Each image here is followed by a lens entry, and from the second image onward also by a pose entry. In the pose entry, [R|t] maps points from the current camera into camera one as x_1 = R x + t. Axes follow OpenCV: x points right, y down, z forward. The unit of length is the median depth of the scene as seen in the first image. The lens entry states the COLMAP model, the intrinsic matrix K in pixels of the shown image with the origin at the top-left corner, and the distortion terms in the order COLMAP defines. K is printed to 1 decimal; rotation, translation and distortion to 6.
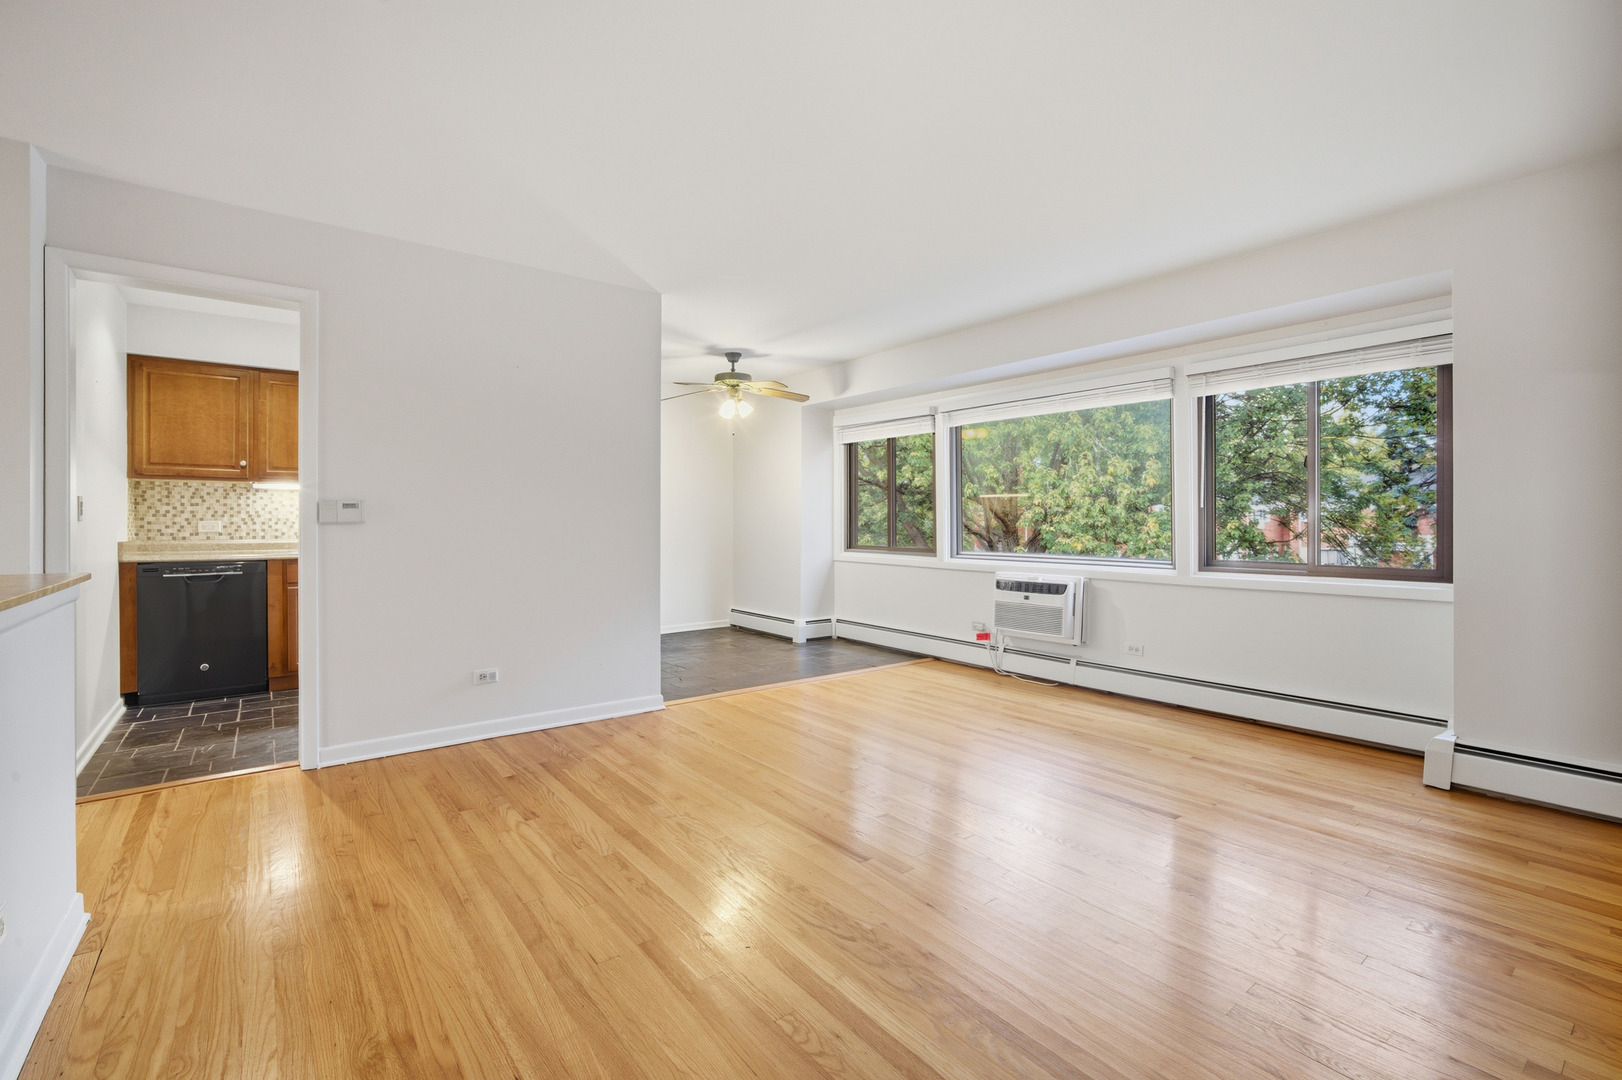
lens RADIAL K [[723.1, 0, 809.2], [0, 723.1, 520.9], [0, 0, 1]] dist [0.000057, 0.000383]
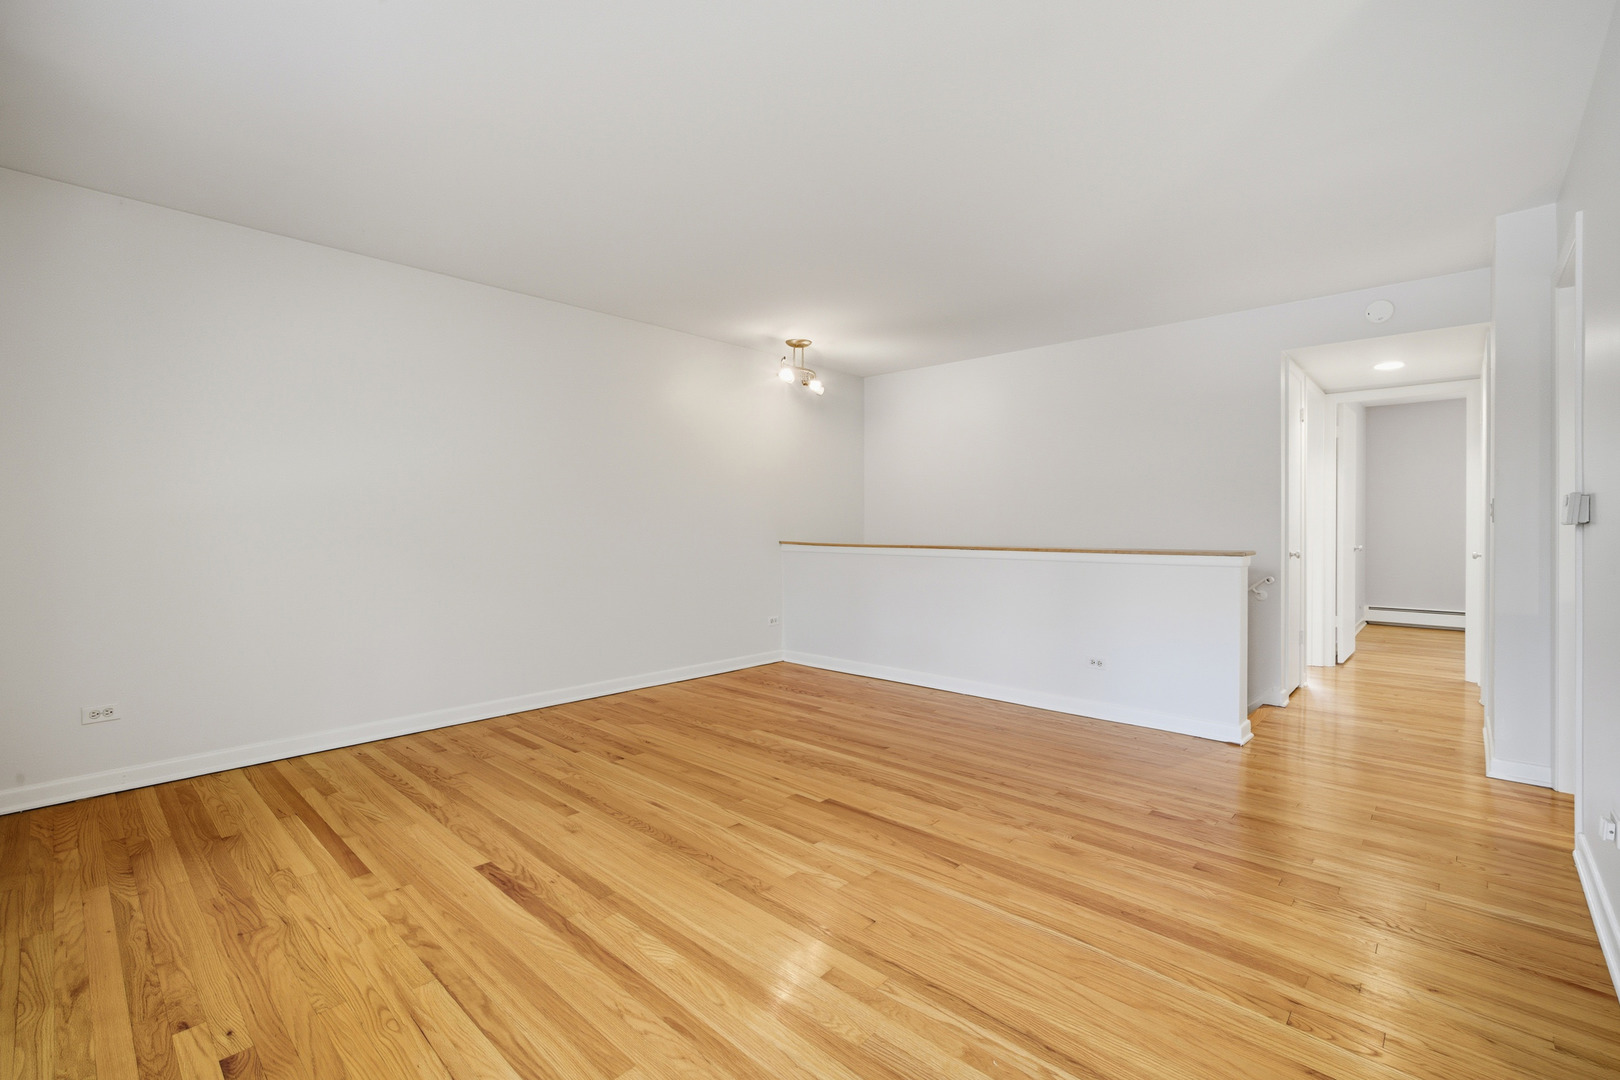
lens RADIAL K [[704.3, 0, 804.0], [0, 704.3, 535.8], [0, 0, 1]] dist [0.000247, 0.000684]
pose [[-0.987300, 0.000794, -0.158864, 0.243679], [-0.000022, 0.999987, 0.005132, 0.012710], [0.158866, 0.005071, -0.987287, 1.735498]]
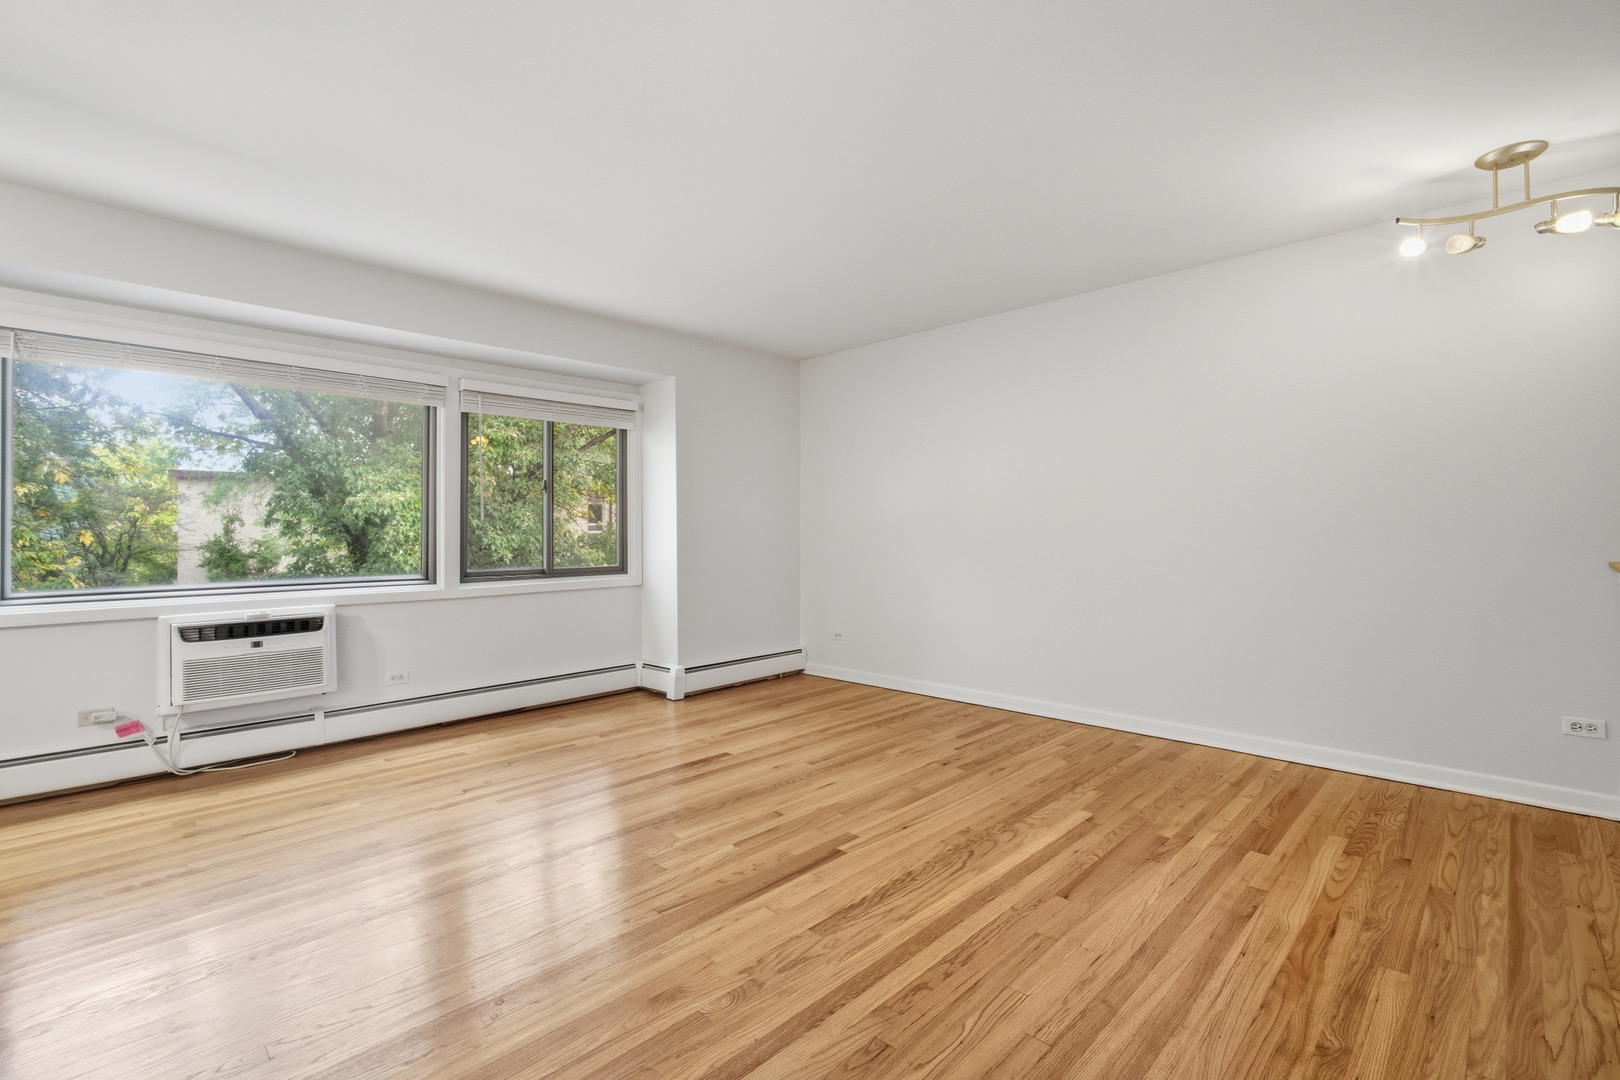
lens RADIAL K [[722.2, 0, 808.2], [0, 722.2, 521.0], [0, 0, 1]] dist [0.000057, 0.000383]
pose [[-0.140709, 0.018030, 0.989887, -0.782643], [0.002303, 0.999837, -0.017884, 0.001139], [-0.990048, -0.000237, -0.140727, 0.958594]]
